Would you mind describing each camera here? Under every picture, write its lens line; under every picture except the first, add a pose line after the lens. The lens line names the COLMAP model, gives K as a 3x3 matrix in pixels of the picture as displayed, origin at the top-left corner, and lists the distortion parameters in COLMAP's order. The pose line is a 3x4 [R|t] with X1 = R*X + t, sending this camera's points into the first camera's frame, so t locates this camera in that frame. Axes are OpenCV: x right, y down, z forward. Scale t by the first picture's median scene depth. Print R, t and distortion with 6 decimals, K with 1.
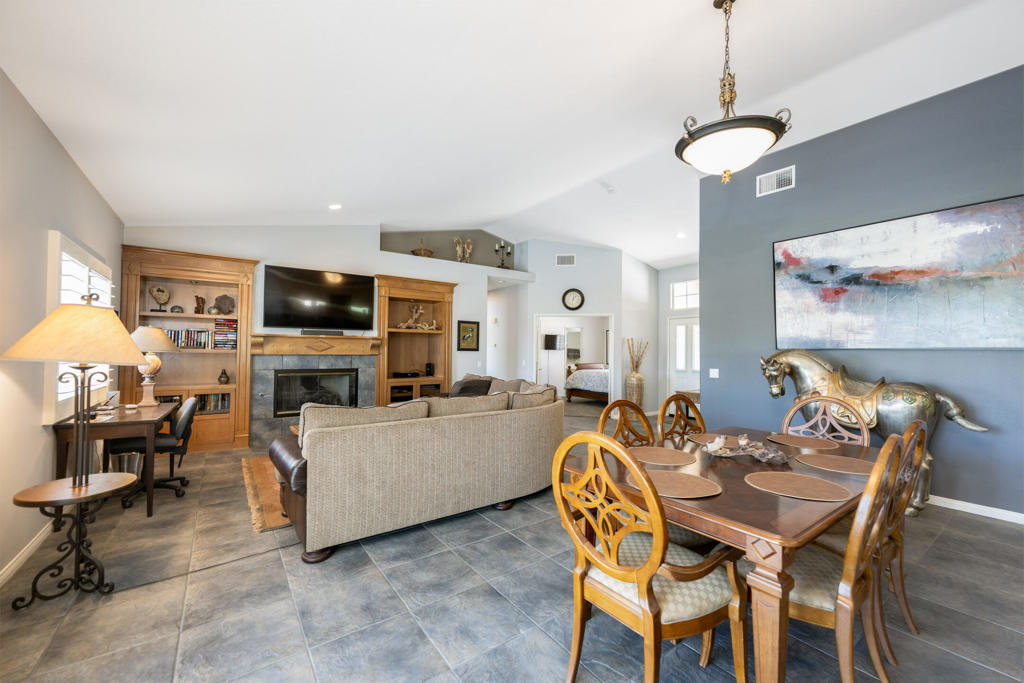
lens RADIAL K [[403.8, 0, 514.3], [0, 403.8, 342.5], [0, 0, 1]] dist [-0.000788, 0.000013]
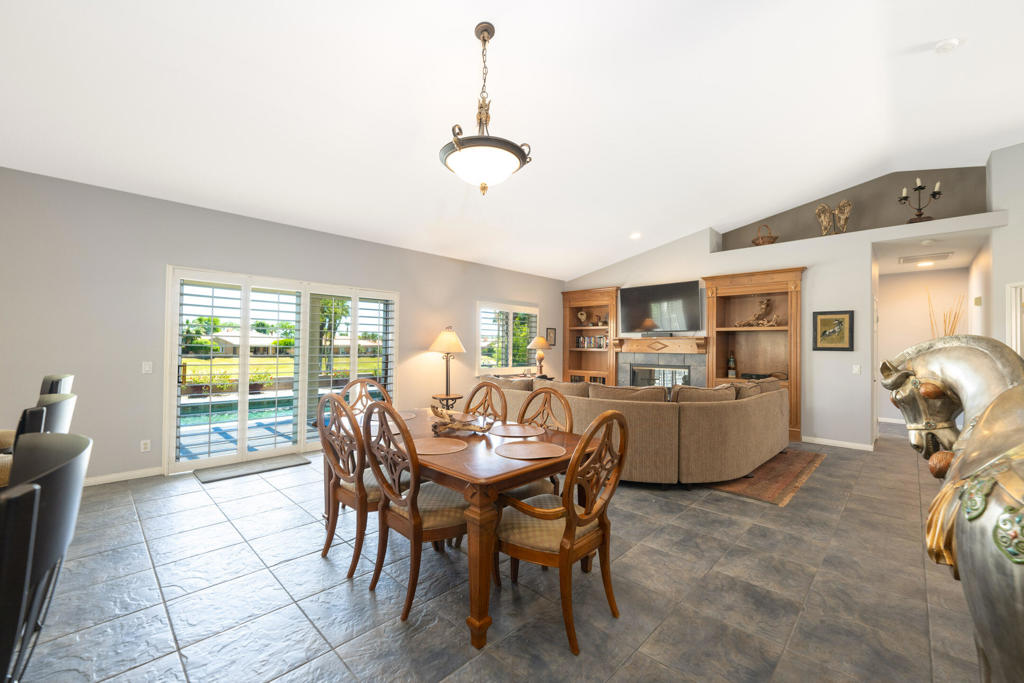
lens RADIAL K [[406.9, 0, 514.9], [0, 406.9, 342.5], [0, 0, 1]] dist [0.000045, -0.000320]
pose [[0.184424, -0.016222, -0.982713, 0.714169], [0.012655, 0.999820, -0.014129, 0.011588], [0.982765, -0.009831, 0.184596, 0.375302]]
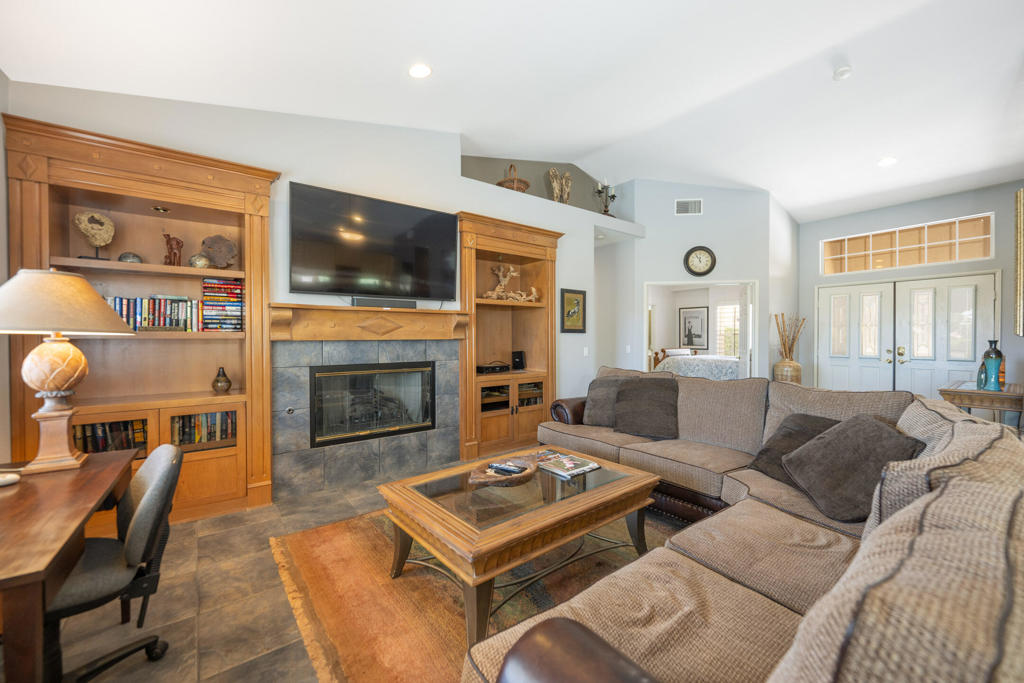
lens RADIAL K [[406.9, 0, 514.9], [0, 406.9, 342.5], [0, 0, 1]] dist [0.000045, -0.000320]
pose [[0.999137, -0.013410, 0.039320, -0.330236], [0.012062, 0.999338, 0.034312, 0.016562], [-0.039754, -0.033808, 0.998637, 0.413935]]
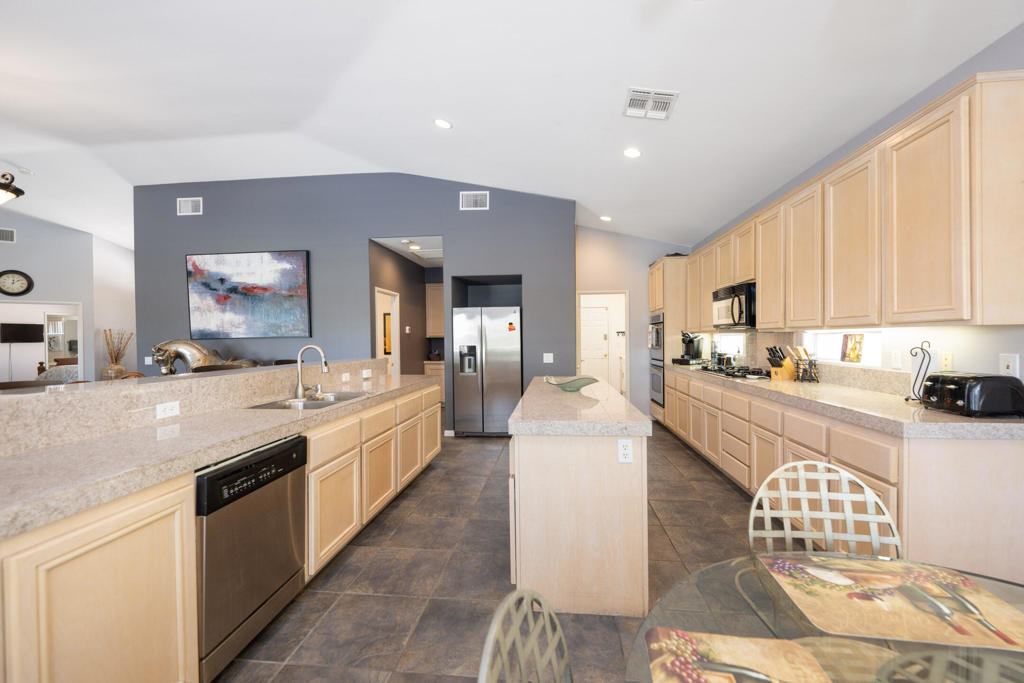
lens RADIAL K [[406.9, 0, 514.9], [0, 406.9, 342.5], [0, 0, 1]] dist [0.000045, -0.000320]
pose [[0.666290, -0.024108, 0.745303, 0.313192], [0.002817, 0.999552, 0.029813, -0.006599], [-0.745688, -0.017764, 0.666059, -0.528754]]
